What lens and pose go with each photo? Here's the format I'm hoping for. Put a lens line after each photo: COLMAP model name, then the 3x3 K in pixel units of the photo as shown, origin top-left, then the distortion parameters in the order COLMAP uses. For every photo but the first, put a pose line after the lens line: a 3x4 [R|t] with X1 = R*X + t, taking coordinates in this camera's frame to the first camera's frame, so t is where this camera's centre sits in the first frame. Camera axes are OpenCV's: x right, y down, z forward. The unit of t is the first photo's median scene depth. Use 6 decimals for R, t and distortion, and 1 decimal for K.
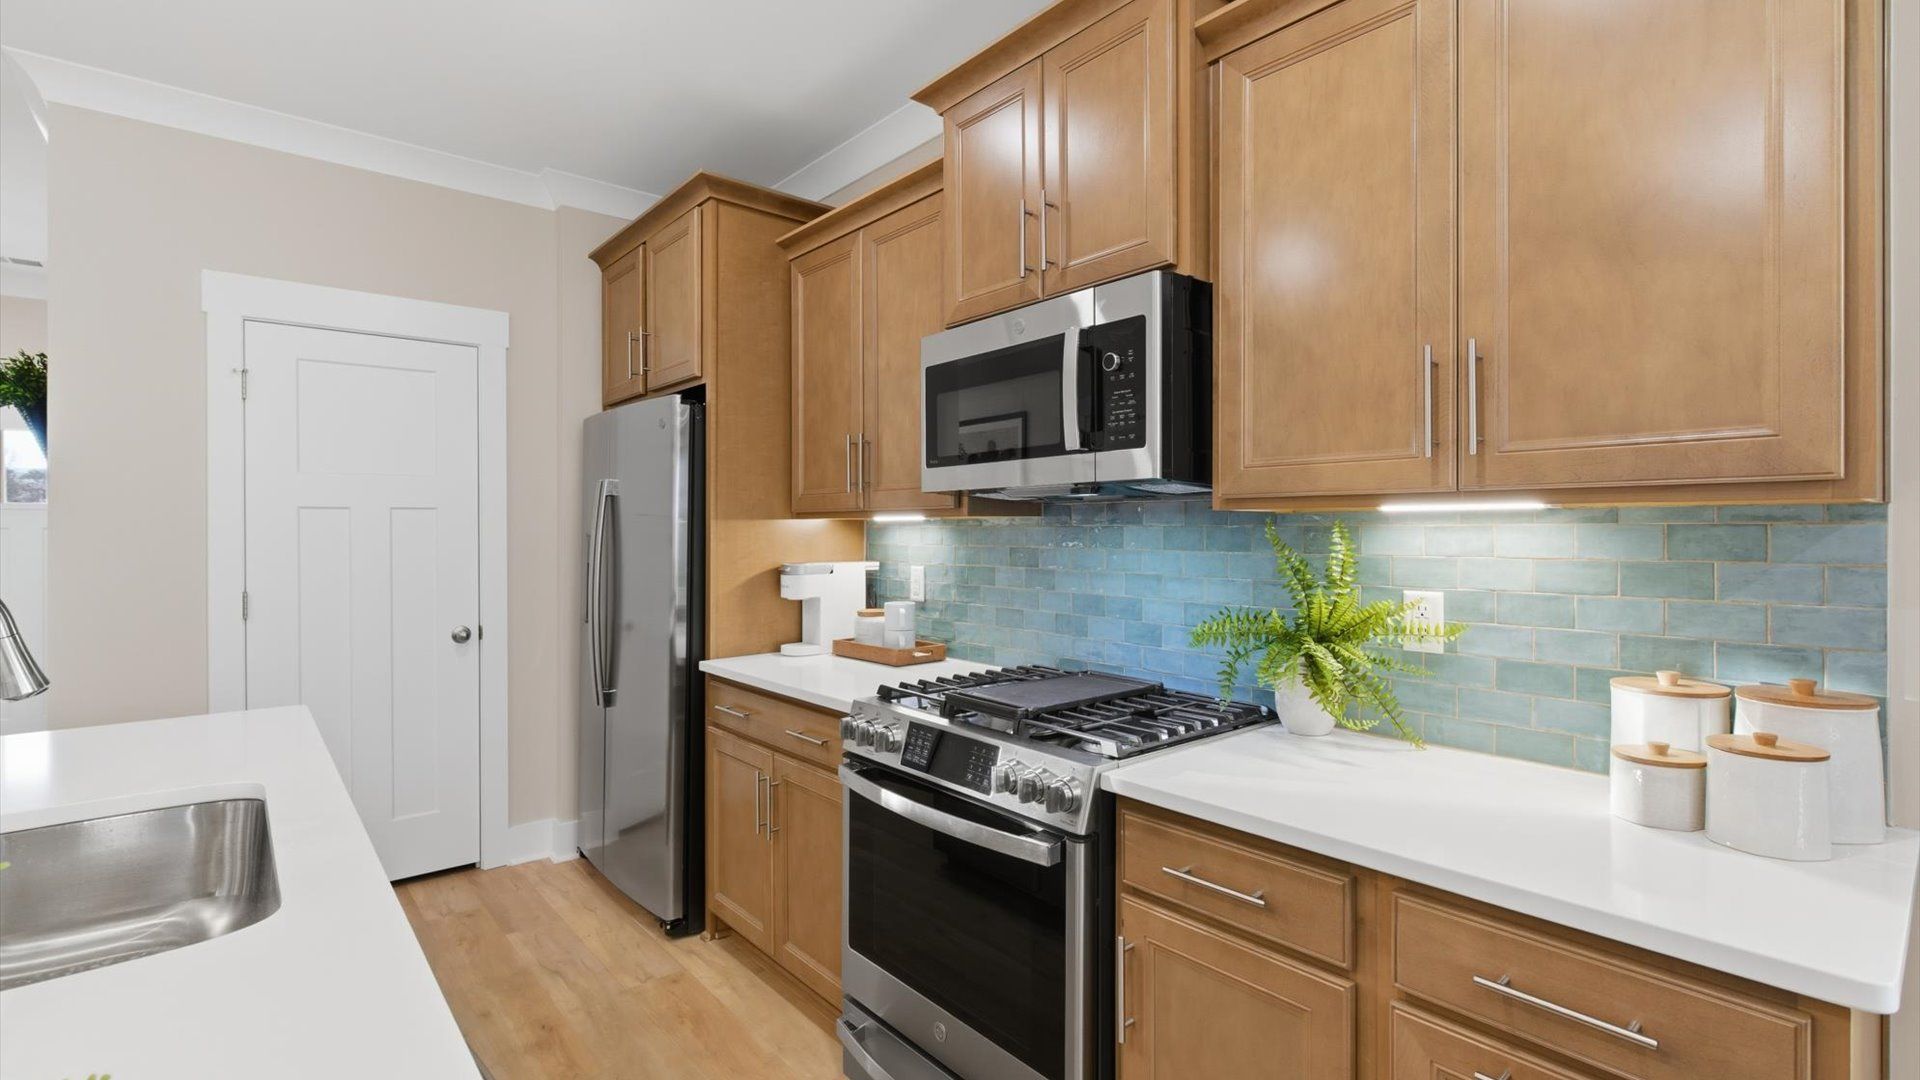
lens RADIAL K [[851.0, 0, 972.4], [0, 851.0, 532.5], [0, 0, 1]] dist [0.000402, -0.001553]
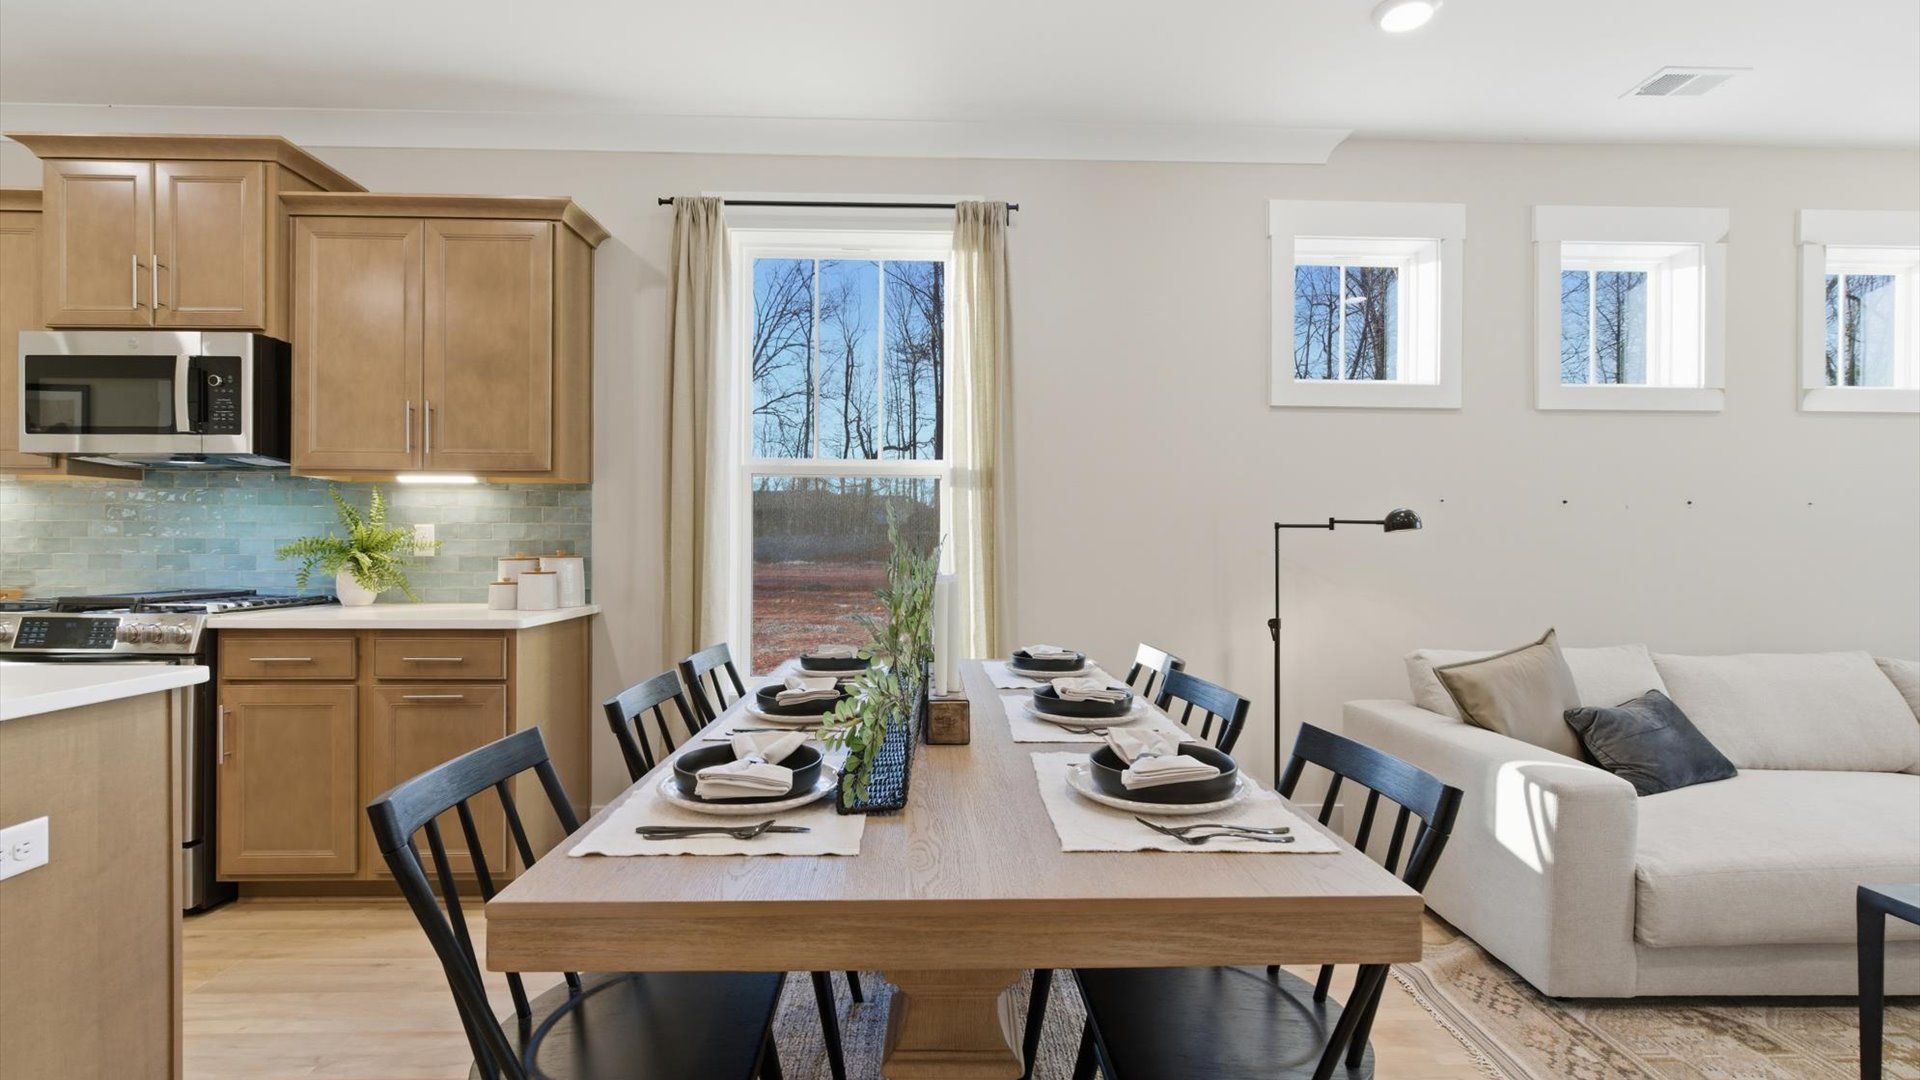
lens RADIAL K [[851.0, 0, 942.3], [0, 851.0, 544.6], [0, 0, 1]] dist [0.000402, -0.001553]
pose [[0.635798, 0.004463, 0.771843, -0.205719], [-0.002966, 0.999990, -0.003339, 0.115355], [-0.771850, -0.000166, 0.635805, -1.105390]]
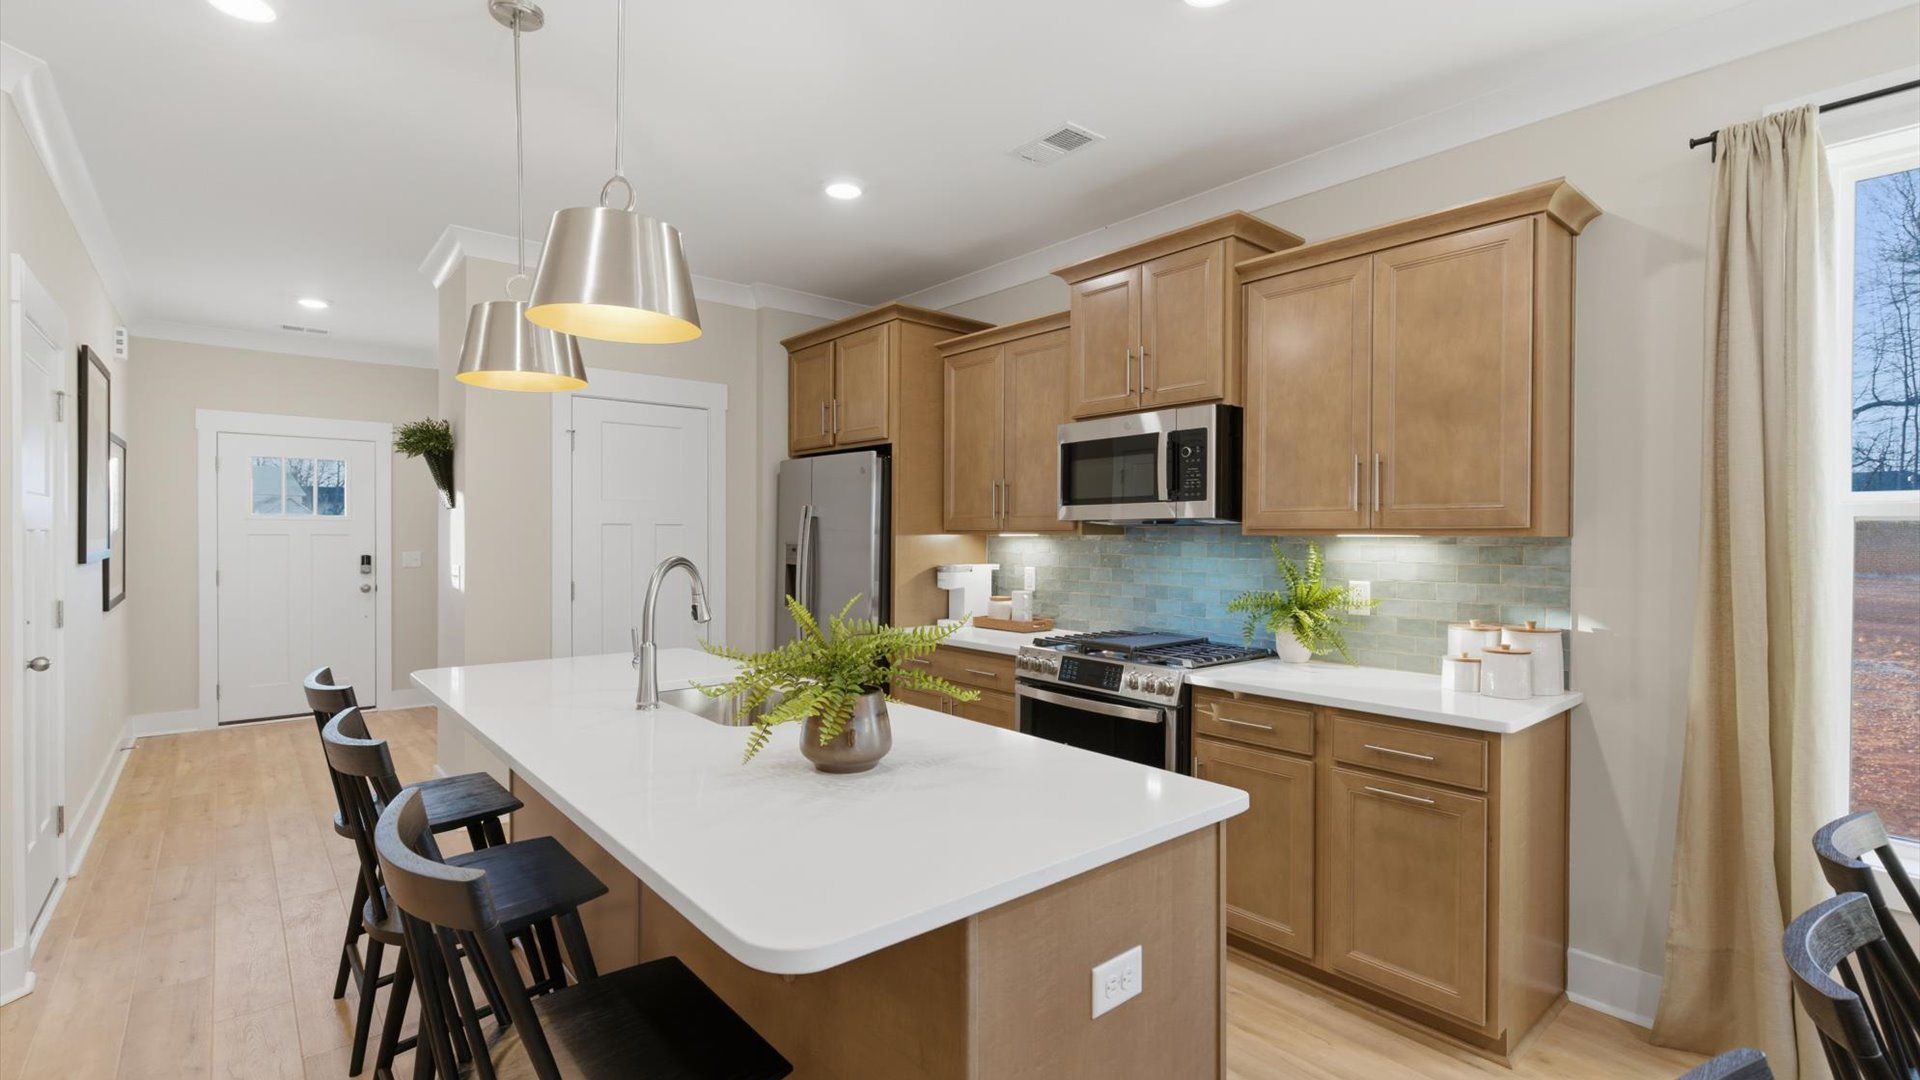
lens RADIAL K [[851.0, 0, 966.6], [0, 851.0, 541.1], [0, 0, 1]] dist [0.000402, -0.001553]
pose [[0.999979, 0.005764, -0.002802, -0.288251], [-0.005753, 0.999976, 0.003734, -0.016457], [0.002823, -0.003717, 0.999989, -0.779250]]
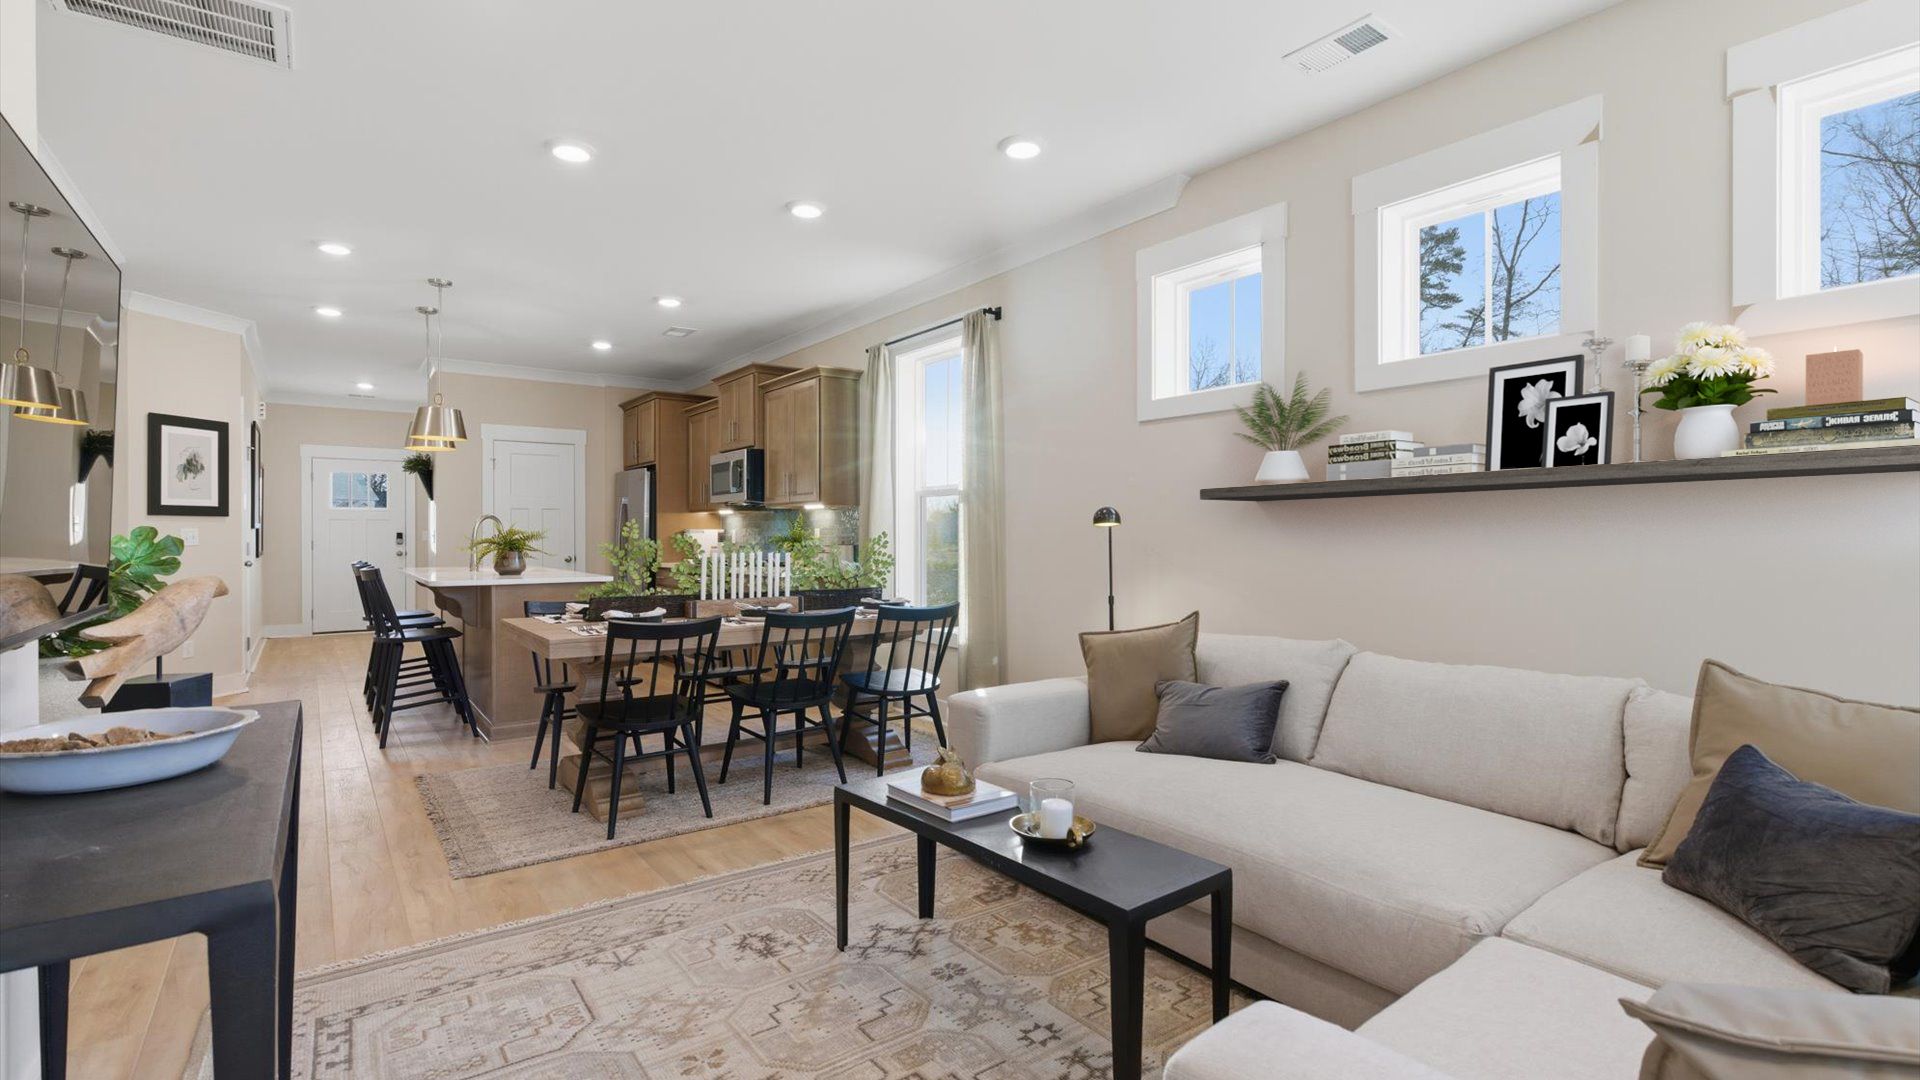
lens RADIAL K [[851.0, 0, 963.7], [0, 851.0, 533.6], [0, 0, 1]] dist [0.000402, -0.001553]
pose [[0.998031, -0.000933, -0.062714, 1.409634], [0.000695, 0.999992, -0.003821, 0.106537], [0.062717, 0.003770, 0.998024, -2.789543]]
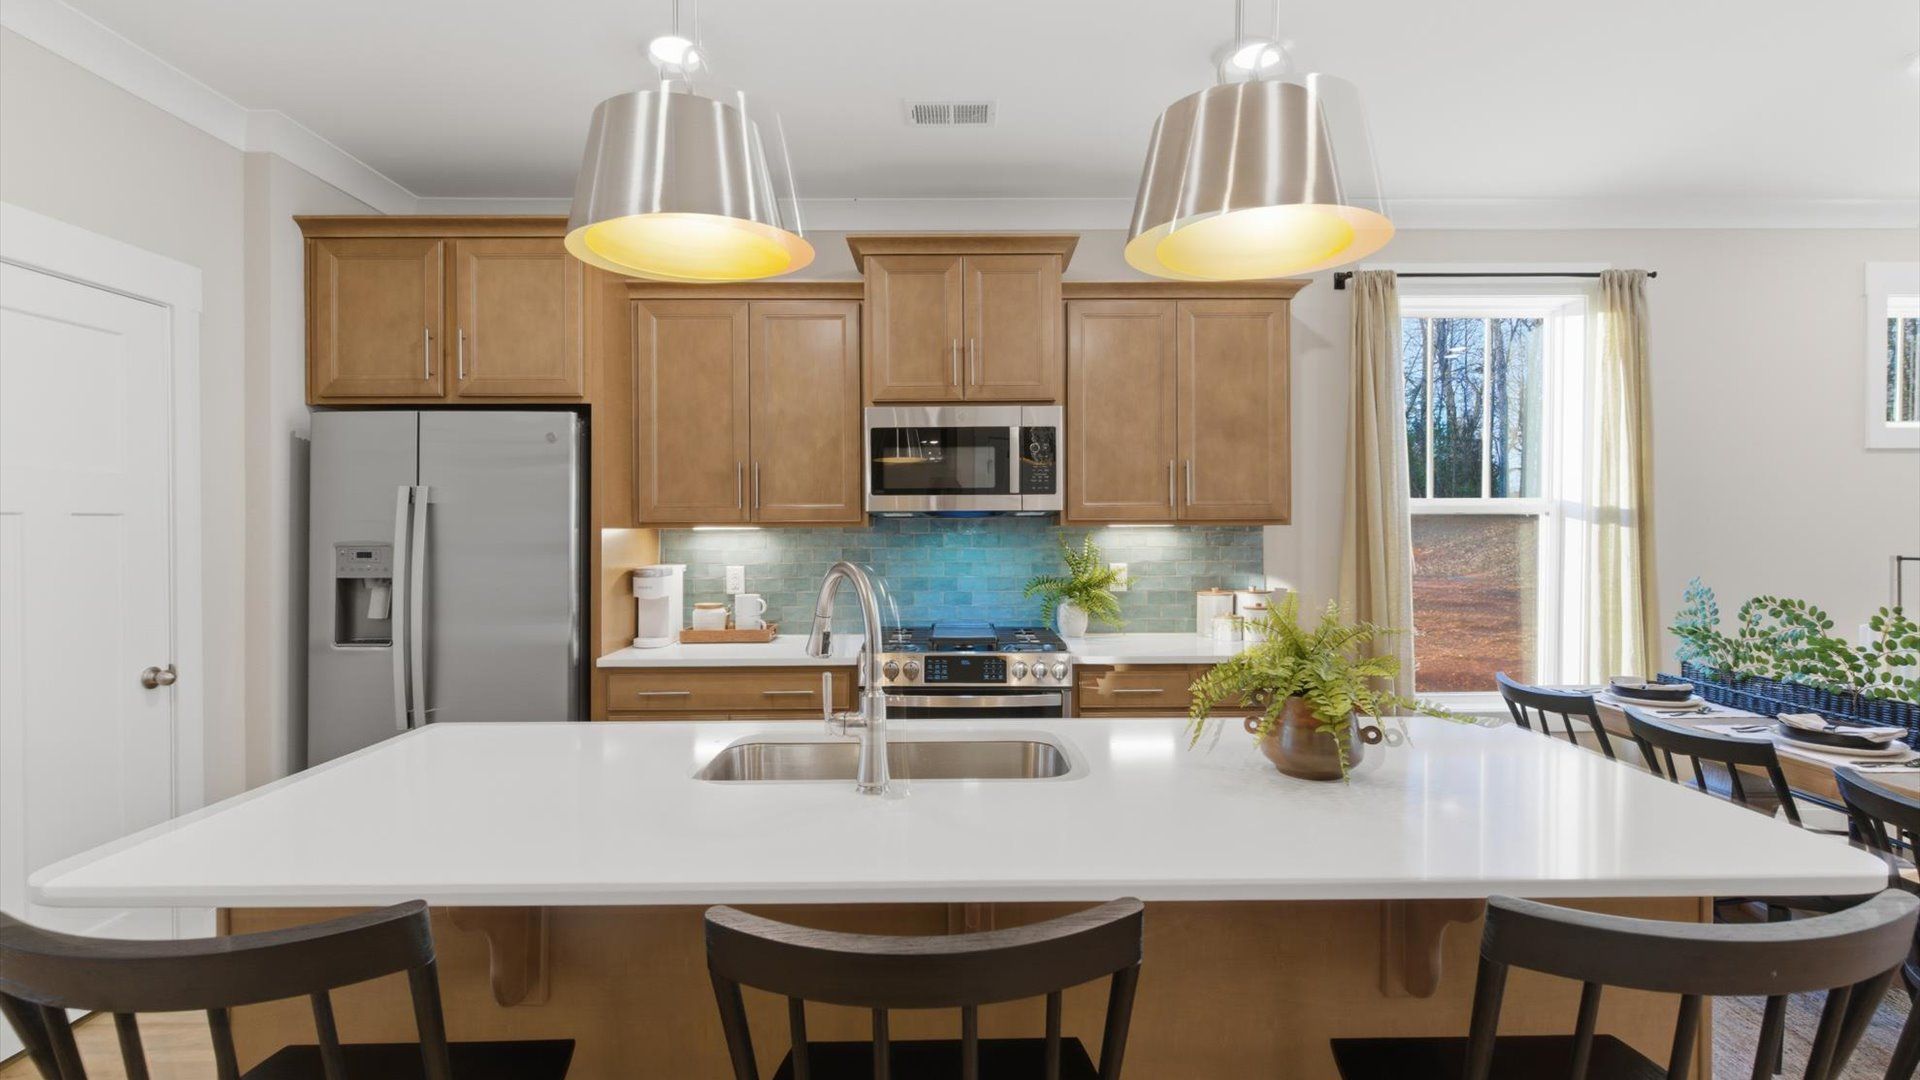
lens RADIAL K [[851.0, 0, 956.8], [0, 851.0, 538.5], [0, 0, 1]] dist [0.000402, -0.001553]
pose [[0.650864, -0.008296, 0.759149, -1.364186], [0.007029, 0.999963, 0.004901, -0.007807], [-0.759162, 0.002146, 0.650898, -0.100512]]
